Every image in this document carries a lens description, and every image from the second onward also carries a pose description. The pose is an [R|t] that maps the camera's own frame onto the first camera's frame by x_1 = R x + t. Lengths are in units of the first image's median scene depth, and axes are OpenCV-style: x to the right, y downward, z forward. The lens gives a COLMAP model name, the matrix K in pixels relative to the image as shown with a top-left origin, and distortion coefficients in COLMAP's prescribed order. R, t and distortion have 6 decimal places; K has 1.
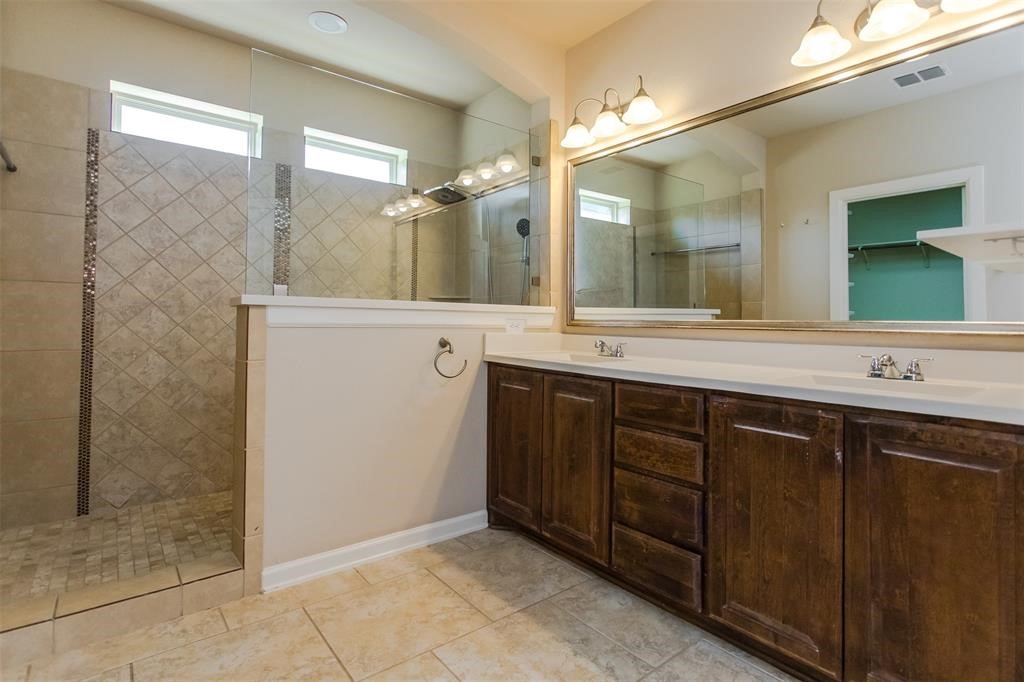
lens RADIAL K [[507.3, 0, 513.8], [0, 507.3, 306.9], [0, 0, 1]] dist [-0.005581, -0.000625]
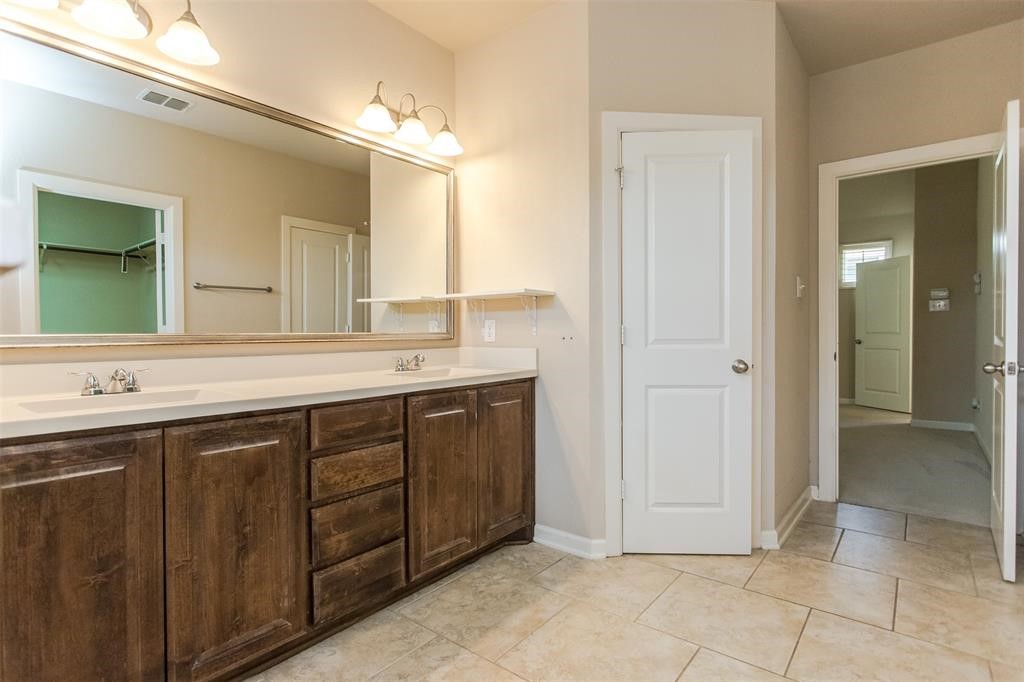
lens RADIAL K [[515.1, 0, 512.0], [0, 515.1, 341.0], [0, 0, 1]] dist [0.001877, 0.000215]
pose [[-0.213777, -0.022470, 0.976624, -0.749172], [-0.022520, 0.999583, 0.018069, 0.014326], [-0.976623, -0.018131, -0.214193, 0.923858]]
